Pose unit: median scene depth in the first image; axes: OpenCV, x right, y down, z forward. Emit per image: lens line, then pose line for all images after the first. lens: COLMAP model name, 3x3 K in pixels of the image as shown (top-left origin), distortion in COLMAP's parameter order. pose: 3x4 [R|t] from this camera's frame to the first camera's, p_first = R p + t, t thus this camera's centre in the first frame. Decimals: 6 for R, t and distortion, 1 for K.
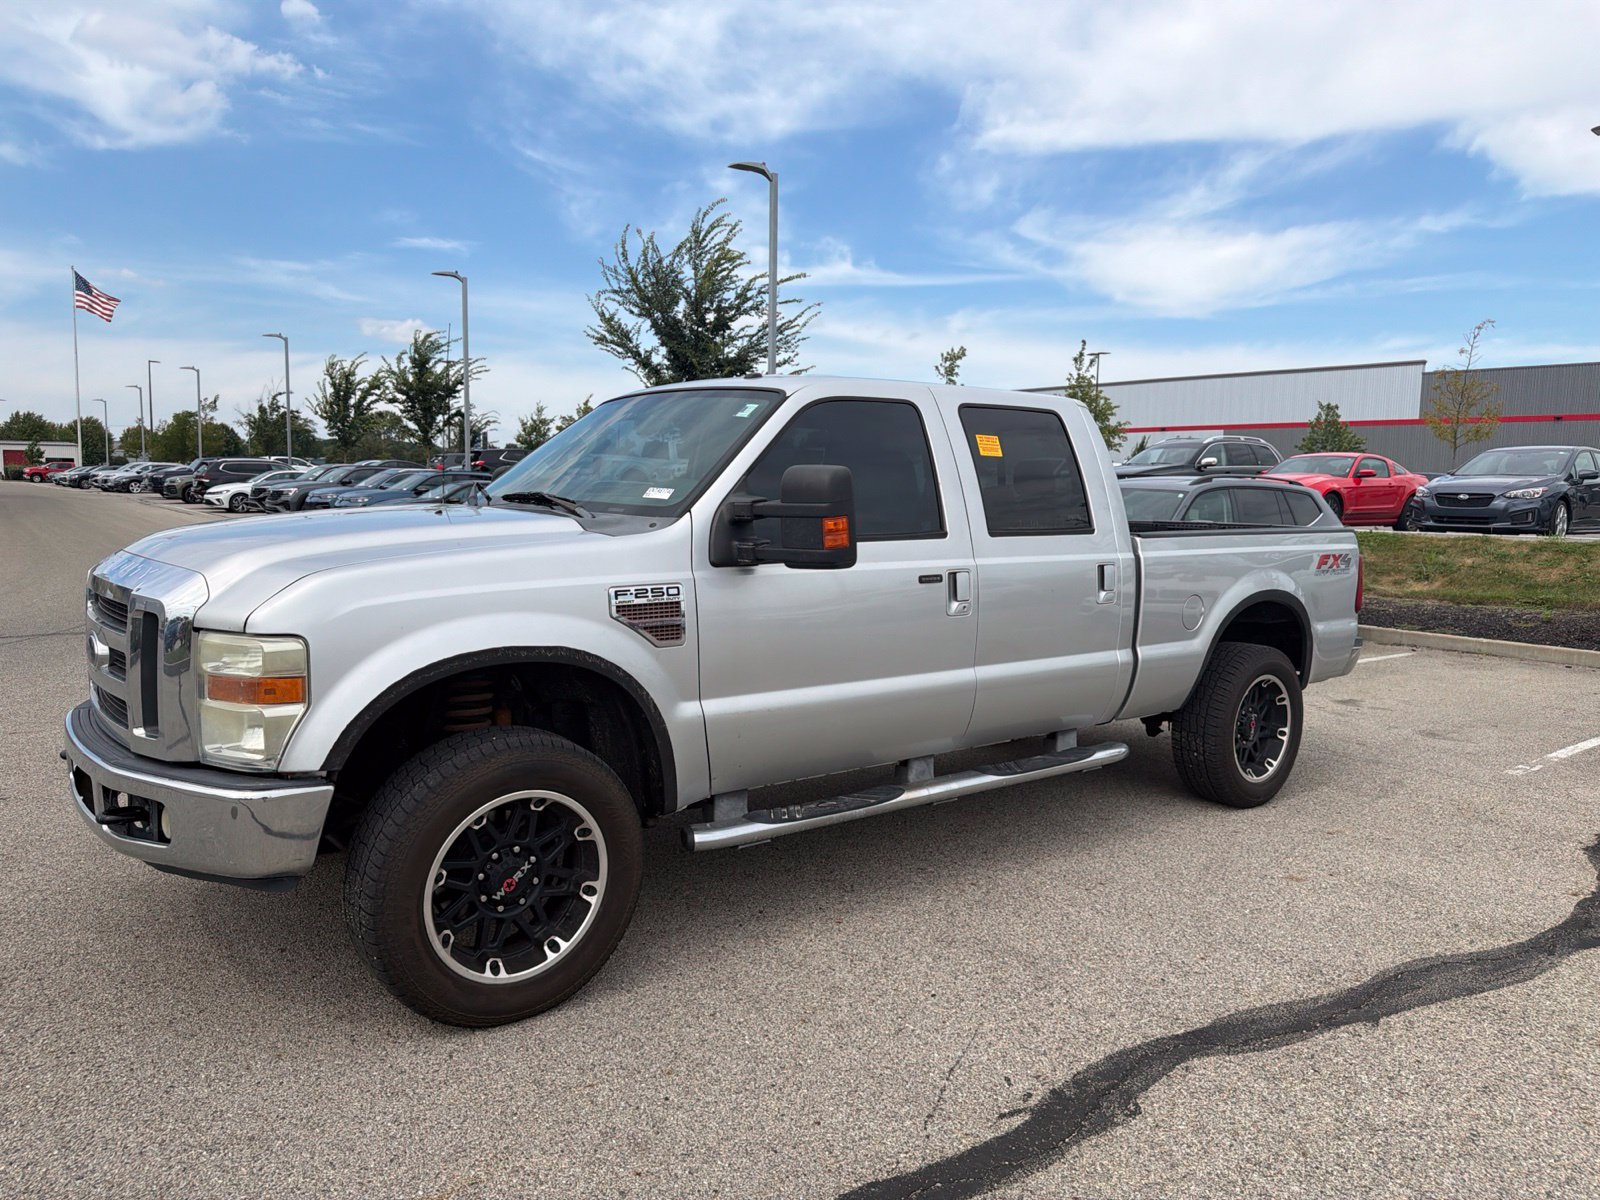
lens RADIAL K [[1119.1, 0, 805.8], [0, 1119.1, 605.4], [0, 0, 1]] dist [0.085351, -0.129212]
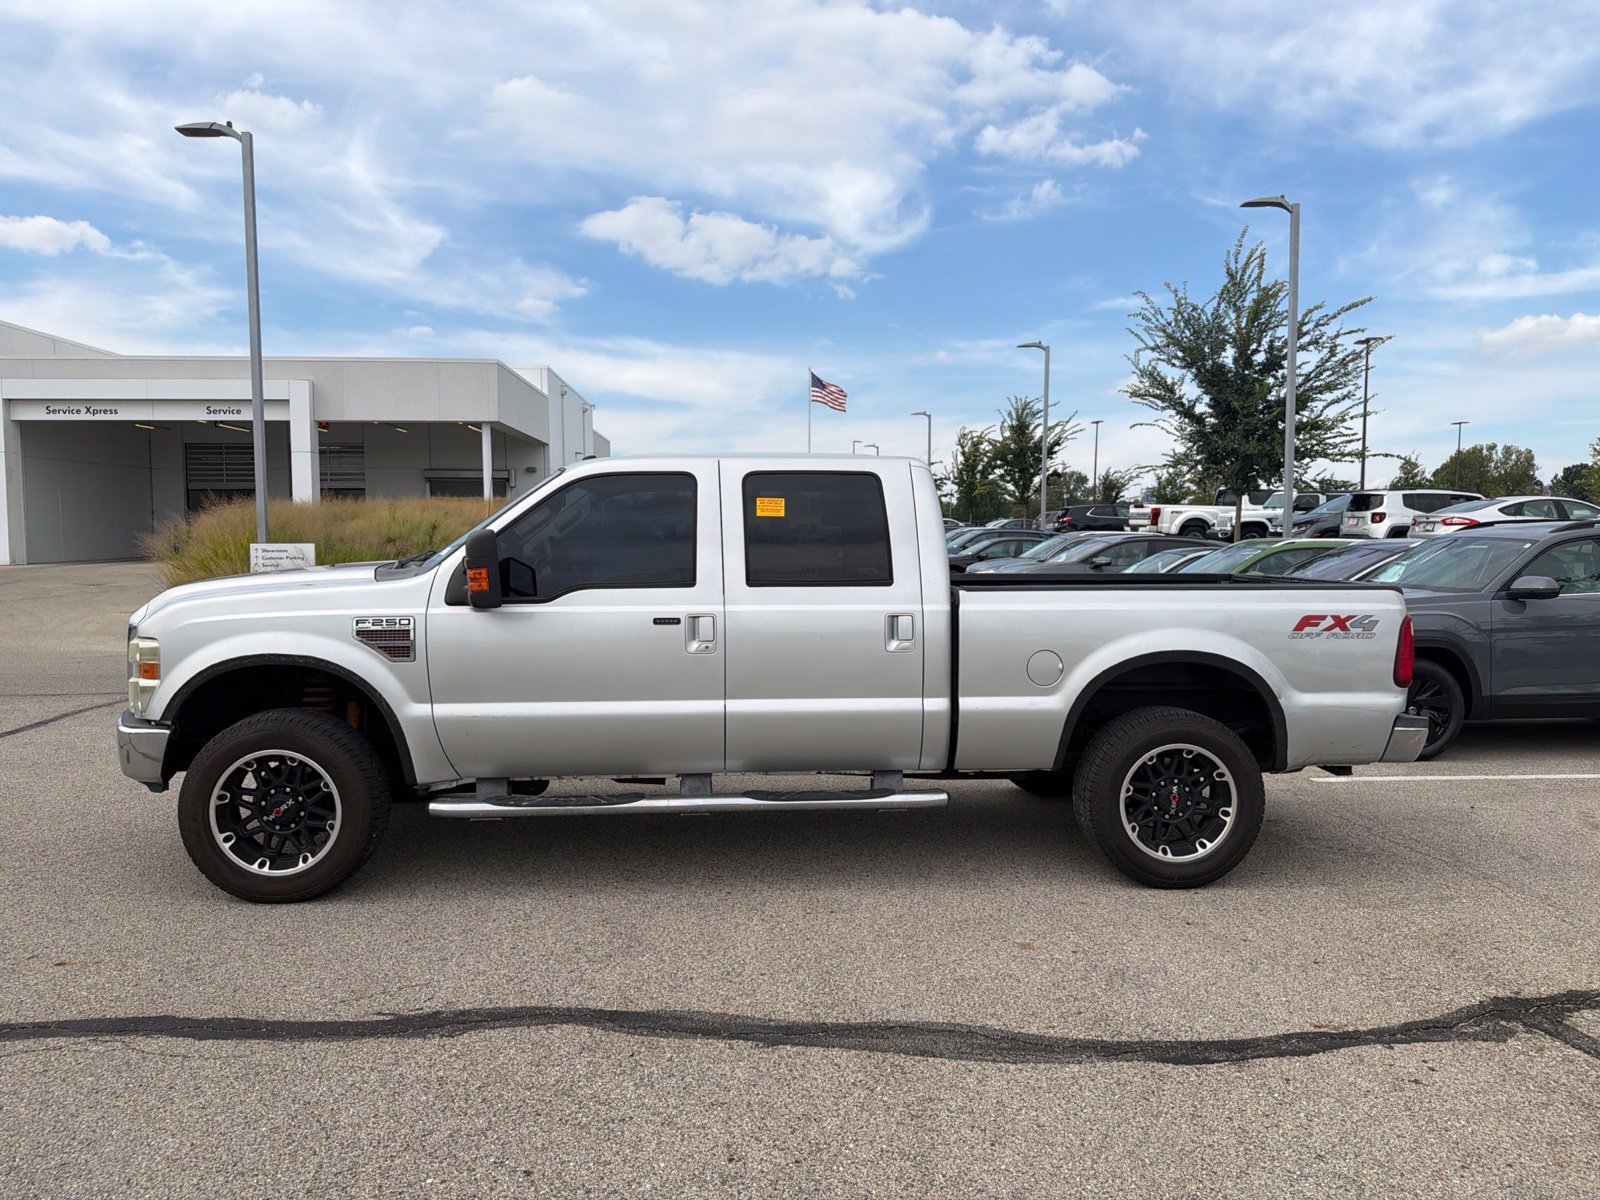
lens RADIAL K [[1119.1, 0, 805.8], [0, 1119.1, 605.4], [0, 0, 1]] dist [0.085351, -0.129212]
pose [[0.823077, 0.016568, -0.567688, 0.817075], [-0.043736, 0.998455, -0.034272, -0.005362], [0.566243, 0.053037, 0.822530, 0.095050]]
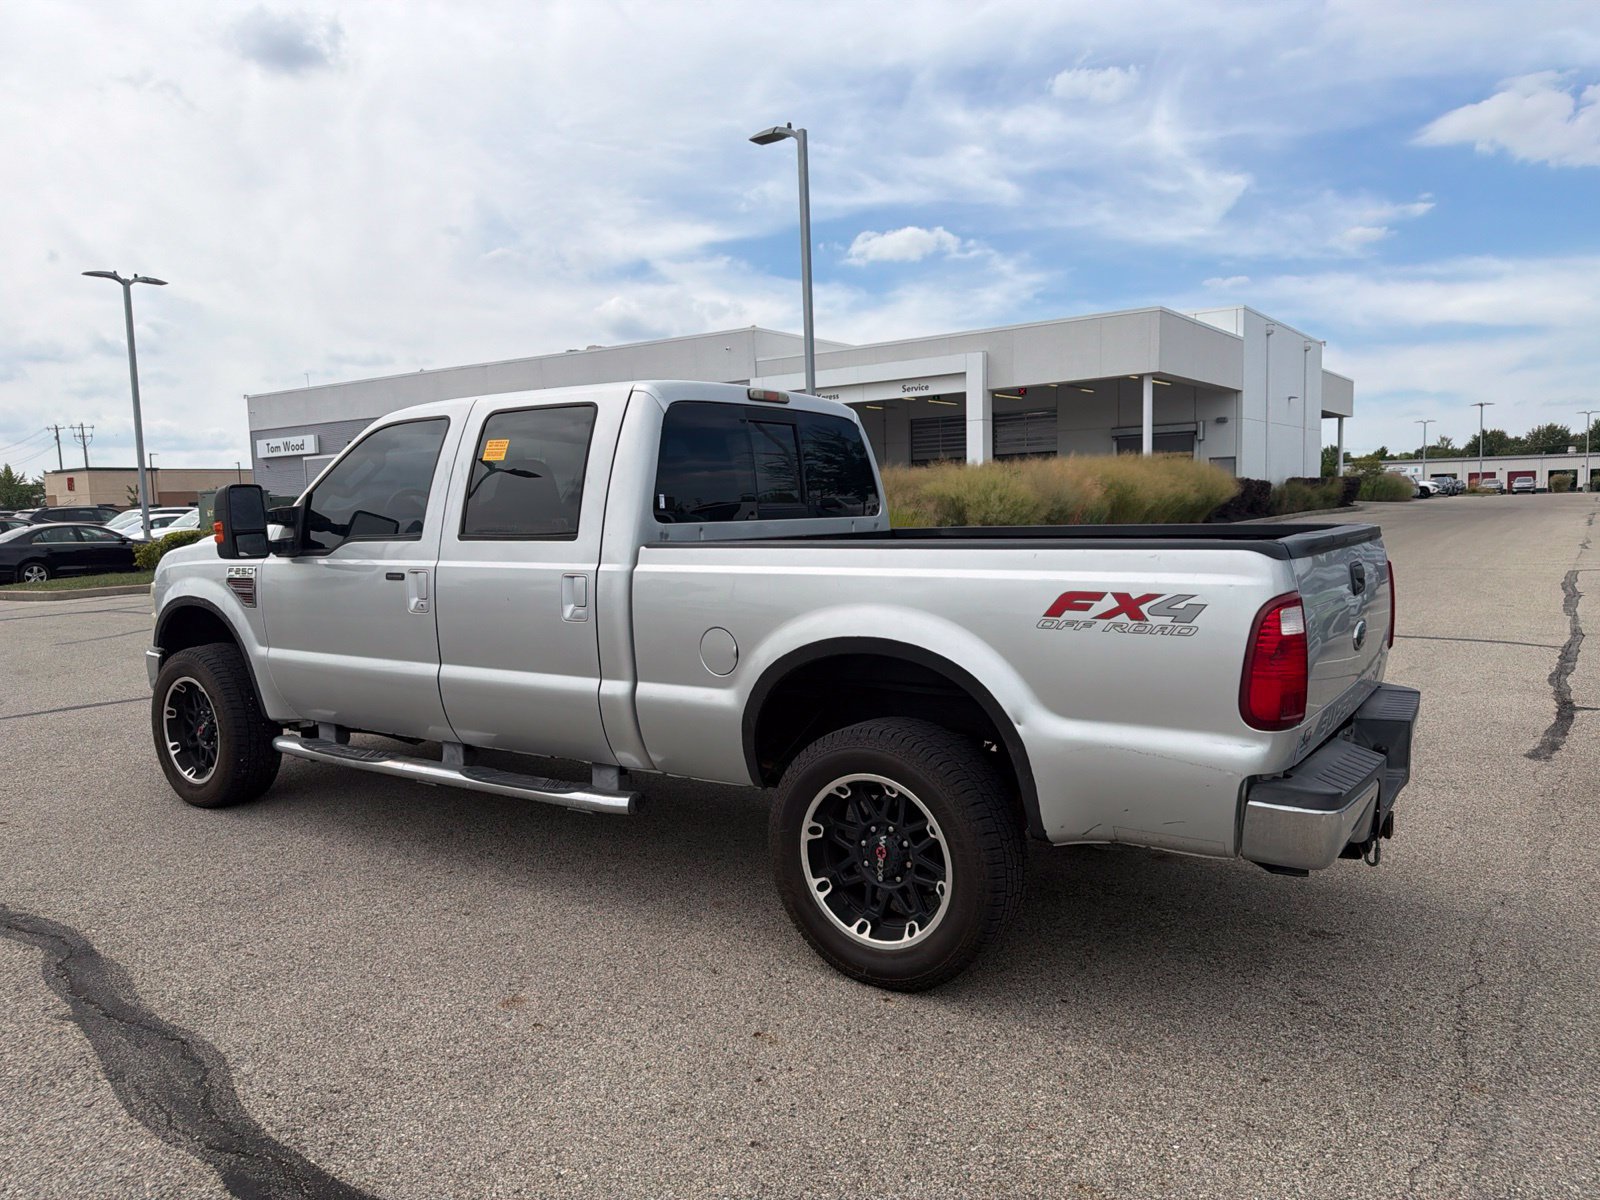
lens RADIAL K [[1119.1, 0, 805.8], [0, 1119.1, 605.4], [0, 0, 1]] dist [0.085351, -0.129212]
pose [[0.288558, 0.061340, -0.955495, 1.186735], [-0.071516, 0.996539, 0.042377, -0.064815], [0.954788, 0.056105, 0.291946, 0.956812]]
